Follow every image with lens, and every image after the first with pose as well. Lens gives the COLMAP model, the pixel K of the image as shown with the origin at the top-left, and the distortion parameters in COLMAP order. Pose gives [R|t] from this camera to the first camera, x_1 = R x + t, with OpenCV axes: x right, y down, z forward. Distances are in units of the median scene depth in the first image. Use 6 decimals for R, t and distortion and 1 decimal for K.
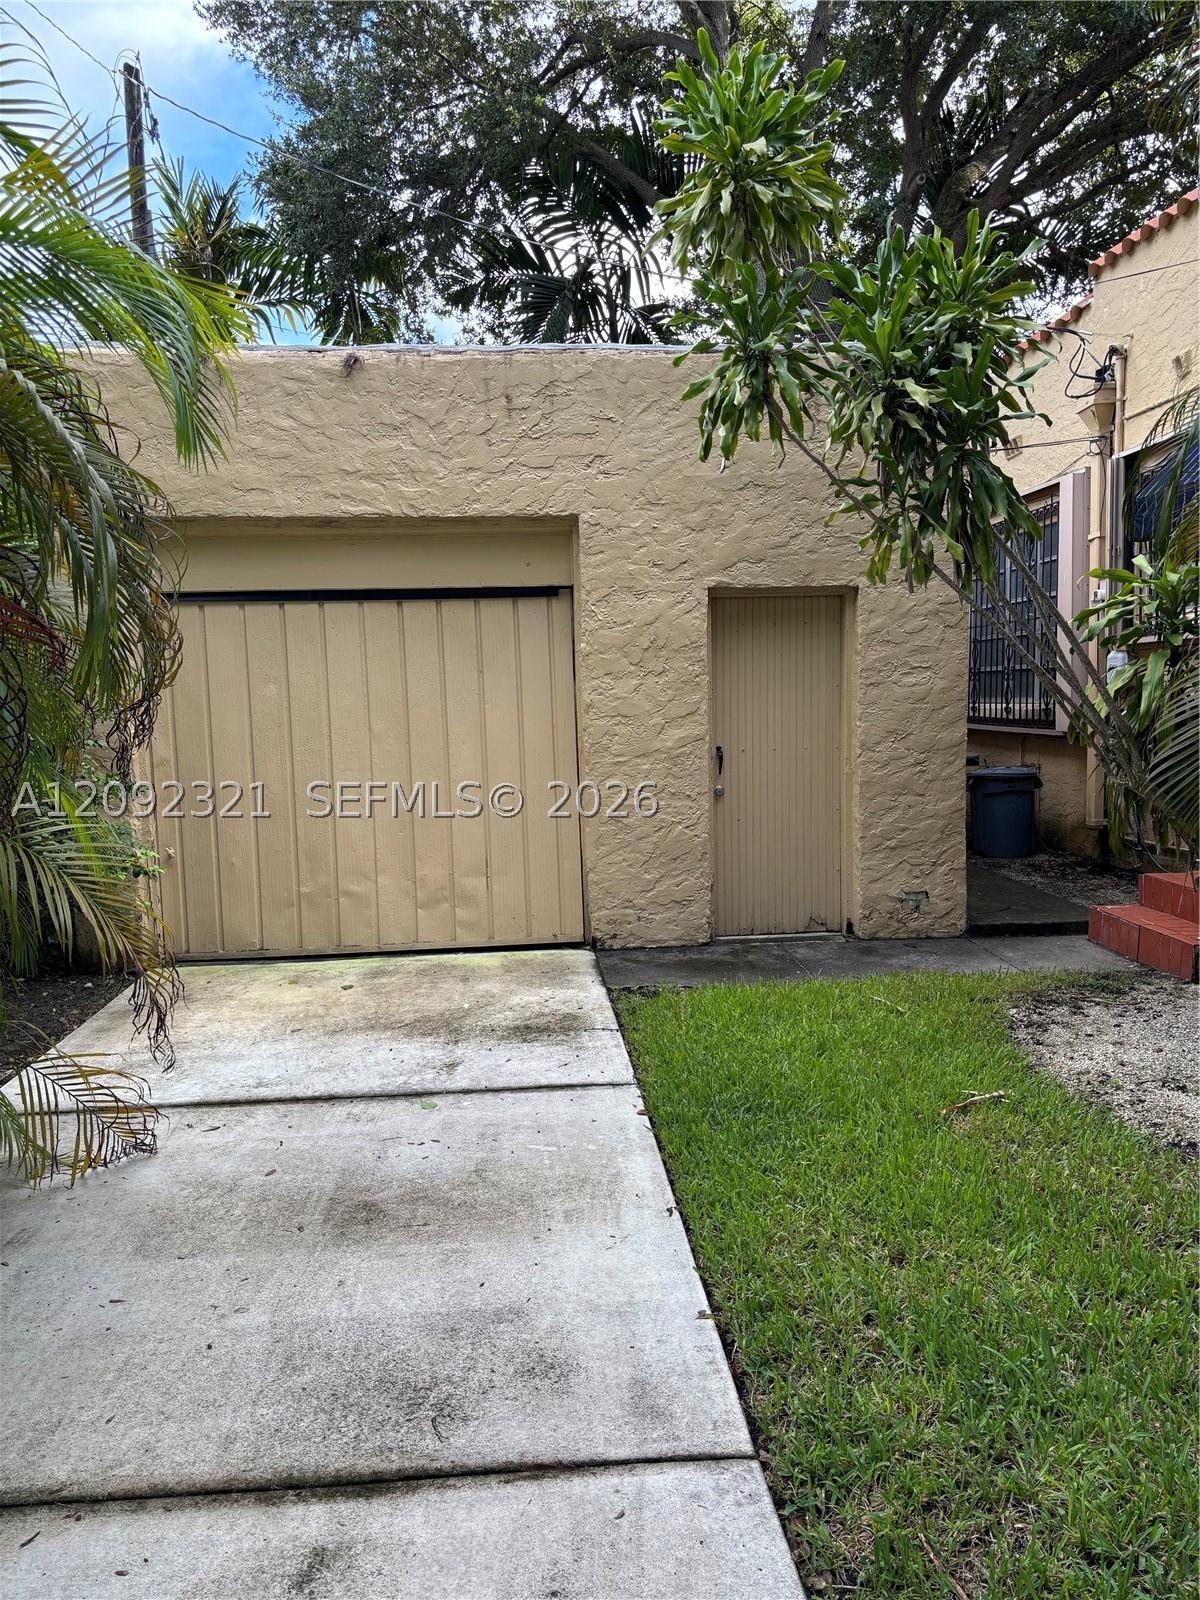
lens RADIAL K [[1218.8, 0, 600.3], [0, 1218.8, 802.9], [0, 0, 1]] dist [0.031595, -0.049351]
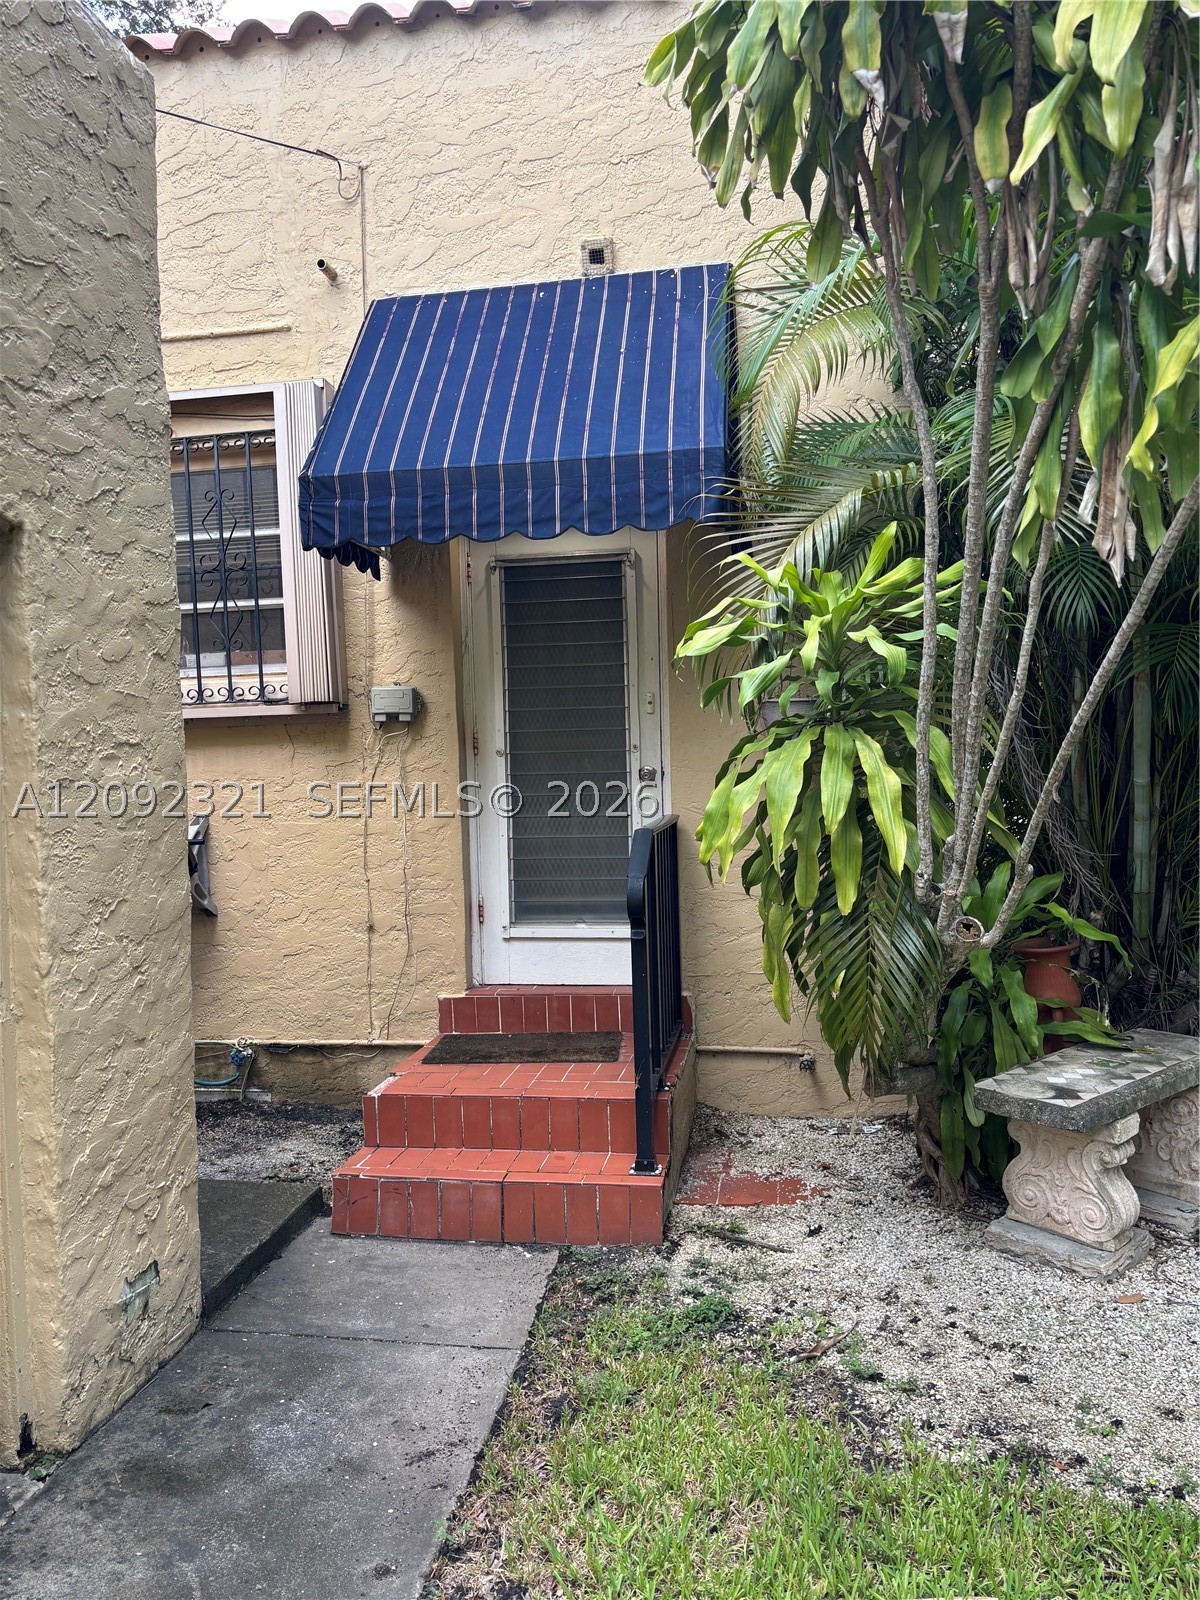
lens RADIAL K [[1218.8, 0, 599.7], [0, 1218.8, 798.6], [0, 0, 1]] dist [0.031595, -0.049351]
pose [[0.230213, -0.017767, 0.972978, -0.116254], [0.107505, 0.994178, -0.007283, -0.070695], [-0.967184, 0.106277, 0.230782, 0.739269]]
